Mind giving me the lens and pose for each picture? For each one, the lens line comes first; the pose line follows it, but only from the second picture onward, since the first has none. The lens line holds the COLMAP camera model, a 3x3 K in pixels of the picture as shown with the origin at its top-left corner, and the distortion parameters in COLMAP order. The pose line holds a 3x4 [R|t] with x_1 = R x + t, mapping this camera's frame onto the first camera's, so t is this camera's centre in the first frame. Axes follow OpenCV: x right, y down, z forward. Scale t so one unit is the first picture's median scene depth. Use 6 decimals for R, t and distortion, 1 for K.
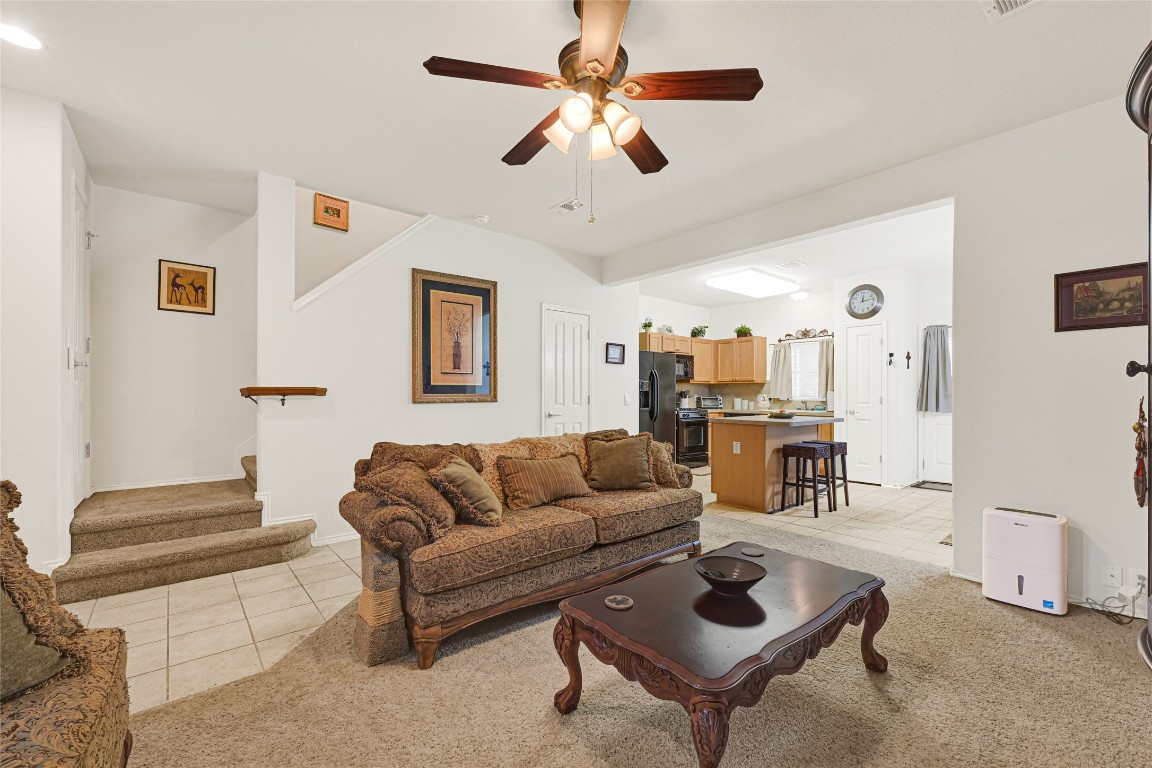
lens RADIAL K [[474.8, 0, 575.6], [0, 474.8, 396.1], [0, 0, 1]] dist [0.003162, 0.000531]
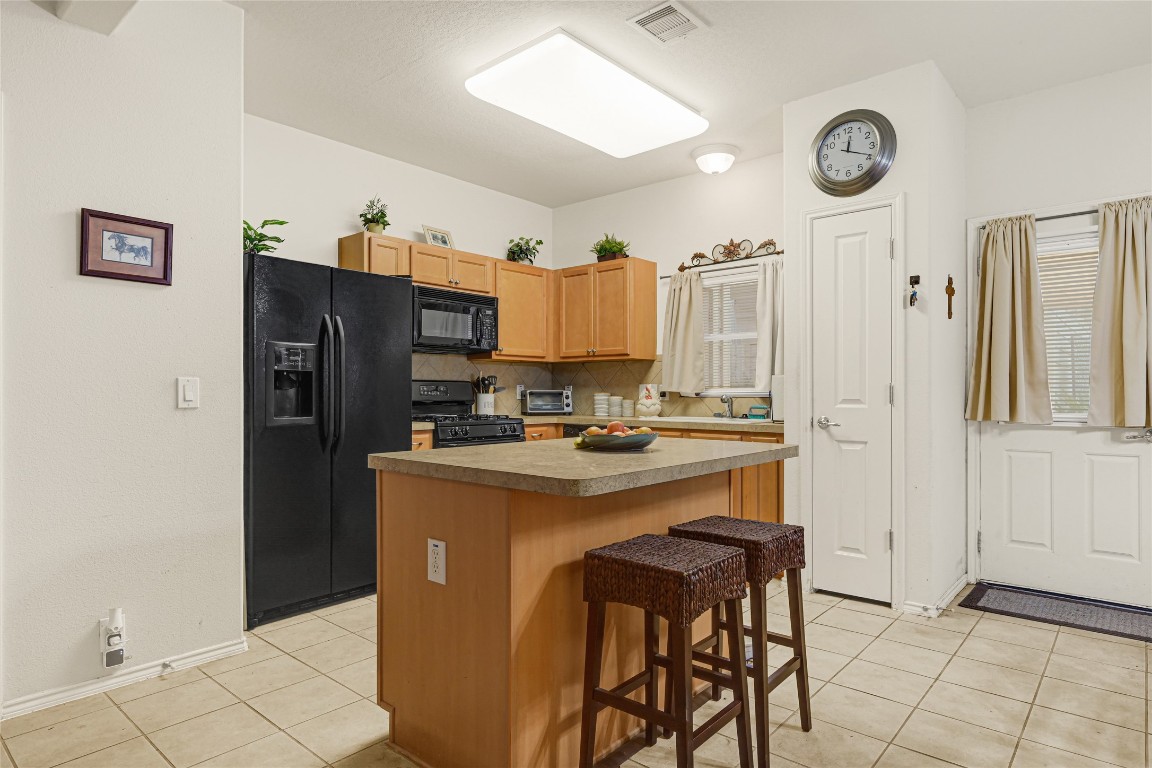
lens RADIAL K [[653.3, 0, 575.1], [0, 653.3, 393.9], [0, 0, 1]] dist [0.000028, 0.000067]
pose [[0.988241, -0.001393, 0.152895, 0.233778], [0.001686, 0.999997, -0.001783, 0.007157], [-0.152892, 0.002020, 0.988241, 0.392716]]
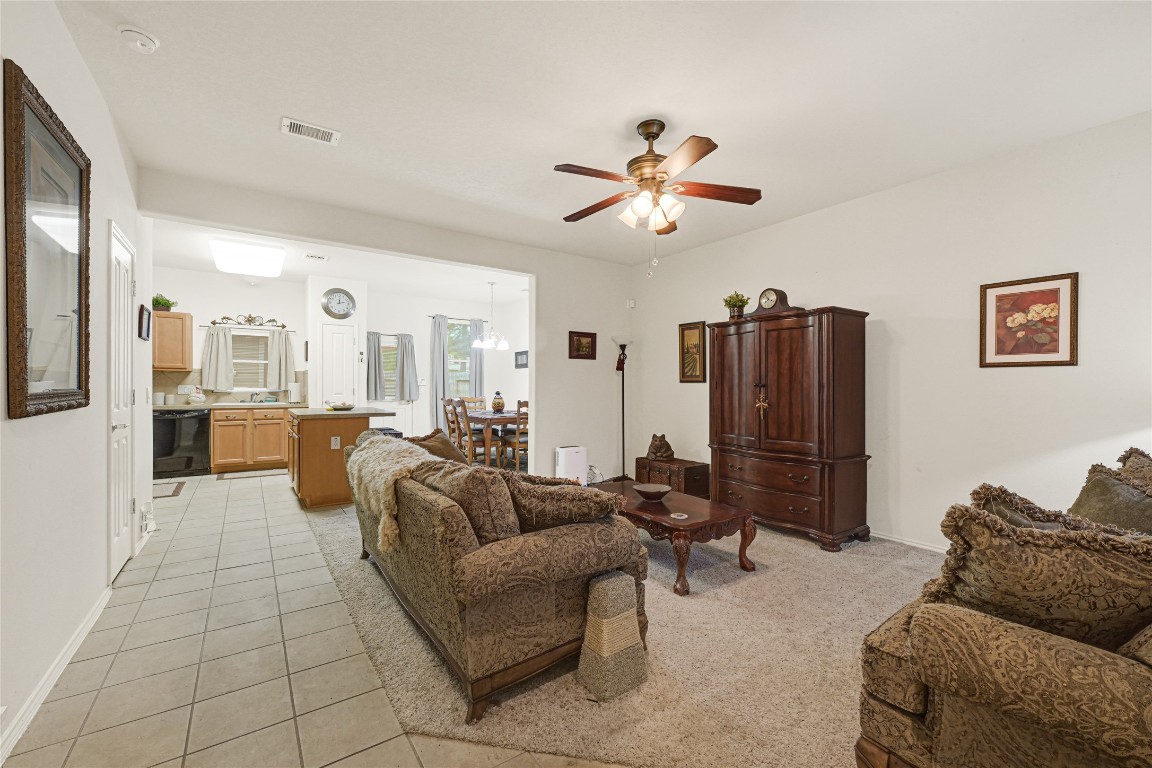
lens RADIAL K [[474.8, 0, 575.5], [0, 474.8, 388.0], [0, 0, 1]] dist [0.003162, 0.000531]
pose [[0.090535, -0.006919, 0.995869, -0.371076], [-0.003162, 0.999969, 0.007235, -0.007486], [-0.995888, -0.003804, 0.090510, 0.278993]]
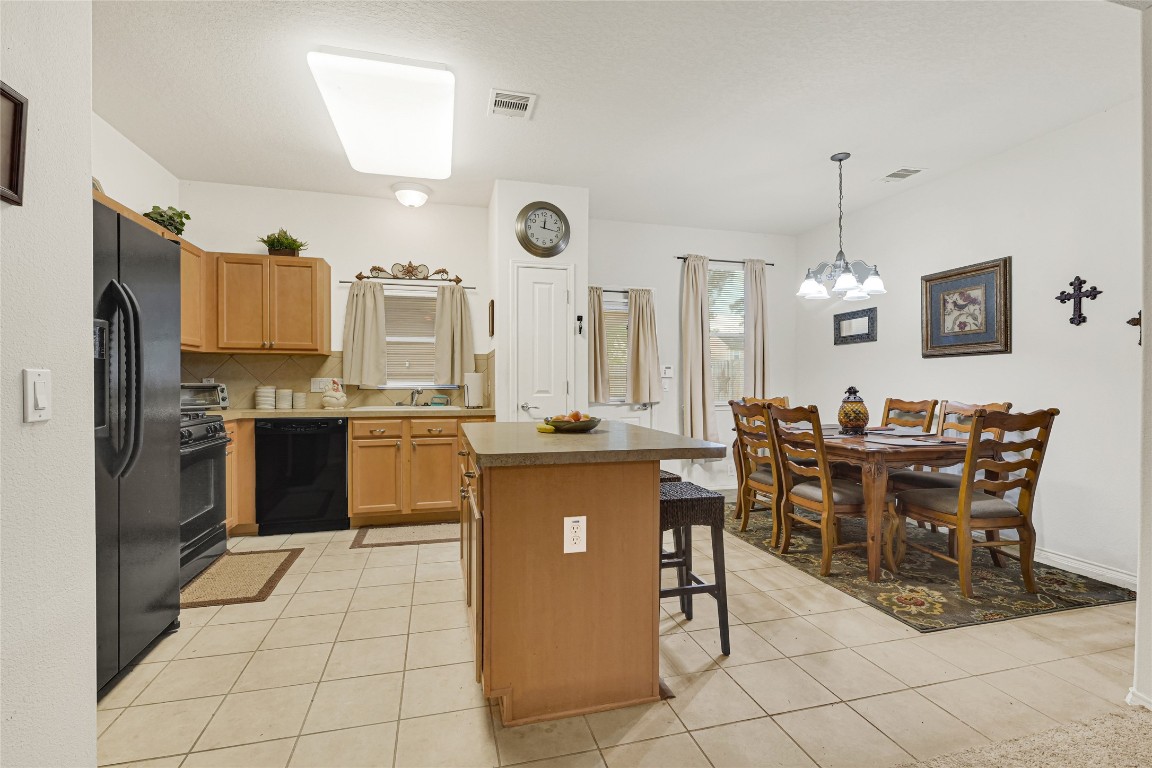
lens RADIAL K [[517.9, 0, 574.7], [0, 517.9, 387.5], [0, 0, 1]] dist [-0.003452, 0.000728]
pose [[0.422998, -0.009409, 0.906082, 0.008007], [0.001594, 0.999952, 0.009640, 0.001792], [-0.906129, -0.002633, 0.422992, 0.548958]]
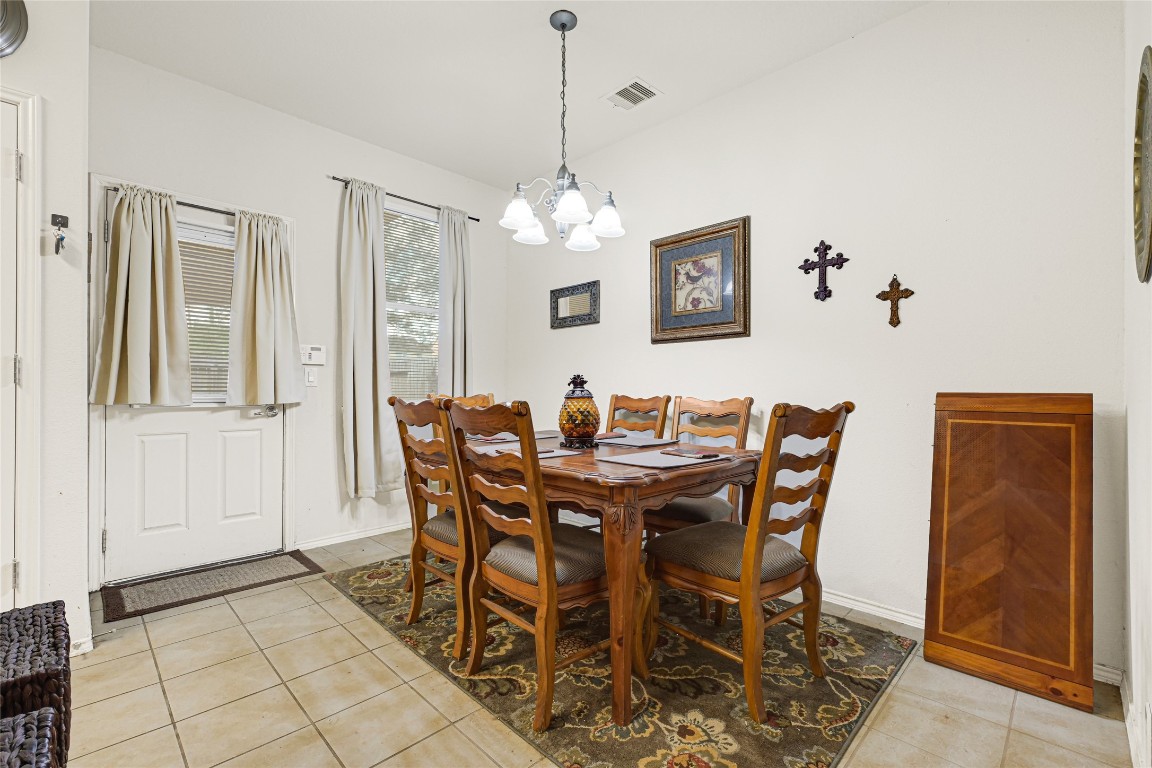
lens RADIAL K [[502.0, 0, 574.4], [0, 502.0, 389.5], [0, 0, 1]] dist [0.001671, 0.000120]
pose [[-0.085367, -0.002653, 0.996346, 0.247485], [-0.004782, 0.999986, 0.002253, 0.014435], [-0.996338, -0.004572, -0.085378, 0.547235]]
